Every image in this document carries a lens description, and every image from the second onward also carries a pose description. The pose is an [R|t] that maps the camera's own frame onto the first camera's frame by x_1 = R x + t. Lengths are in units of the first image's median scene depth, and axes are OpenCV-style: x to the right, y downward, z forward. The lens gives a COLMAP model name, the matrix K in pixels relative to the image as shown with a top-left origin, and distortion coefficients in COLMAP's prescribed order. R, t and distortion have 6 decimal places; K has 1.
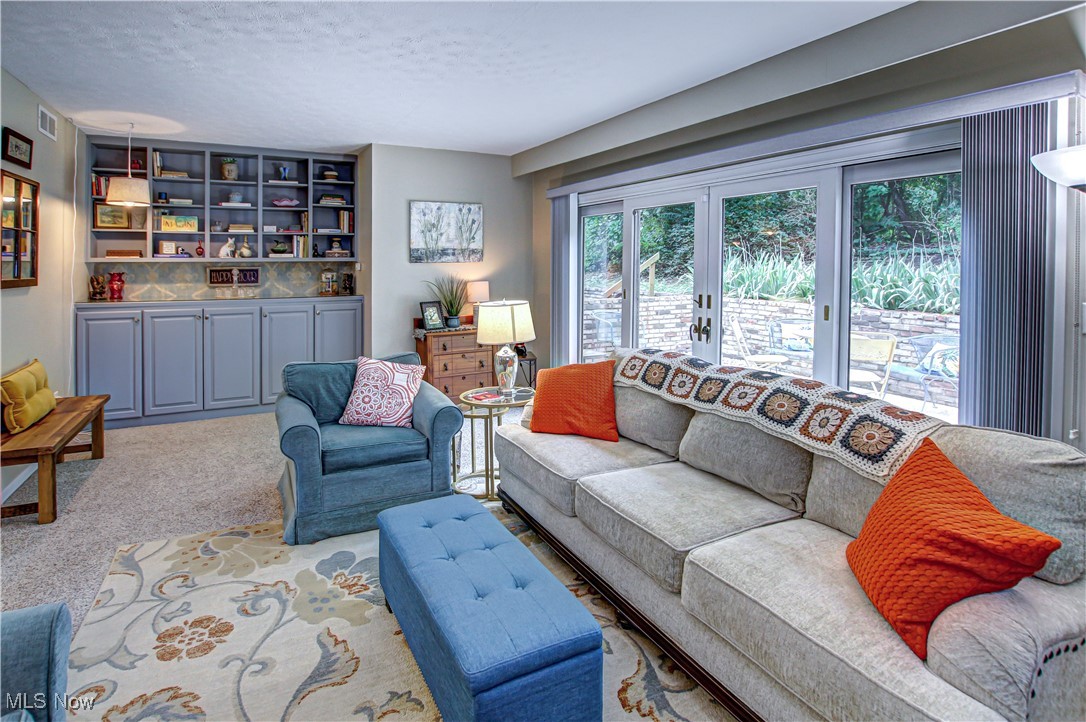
lens RADIAL K [[511.3, 0, 517.3], [0, 511.3, 256.3], [0, 0, 1]] dist [-0.017132, 0.001014]
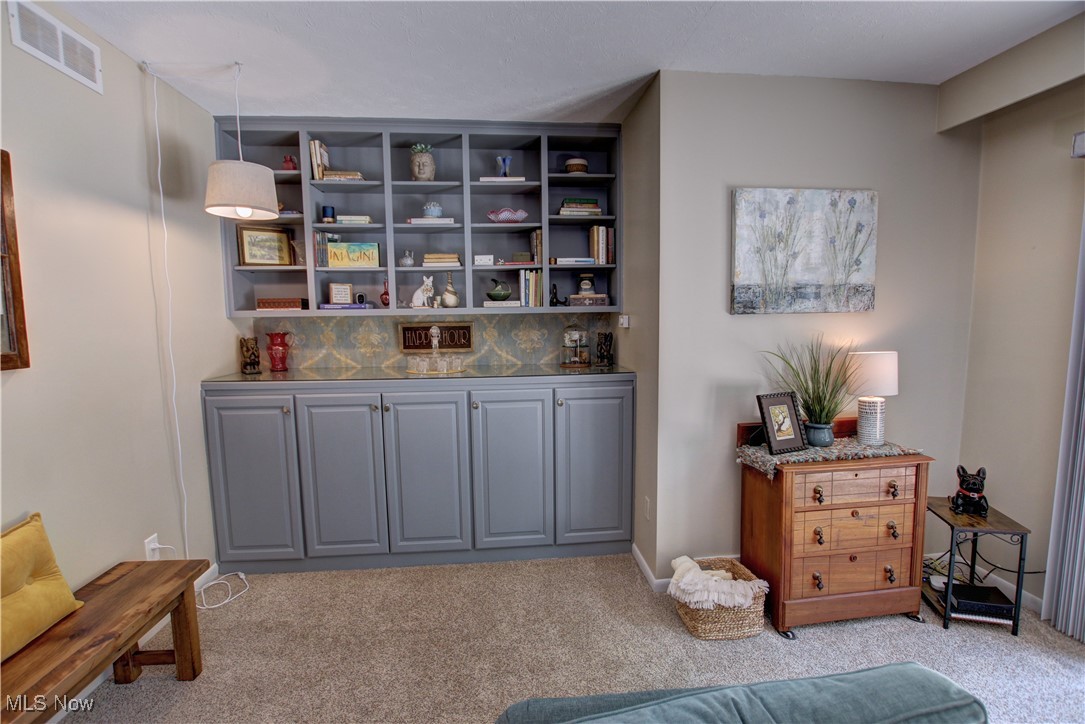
lens RADIAL K [[510.8, 0, 548.8], [0, 510.8, 363.5], [0, 0, 1]] dist [-0.017132, 0.001014]
pose [[0.930298, 0.027086, -0.365804, -0.189721], [0.013144, 0.994168, 0.107041, 0.005094], [0.366570, -0.104388, 0.924516, 0.458474]]
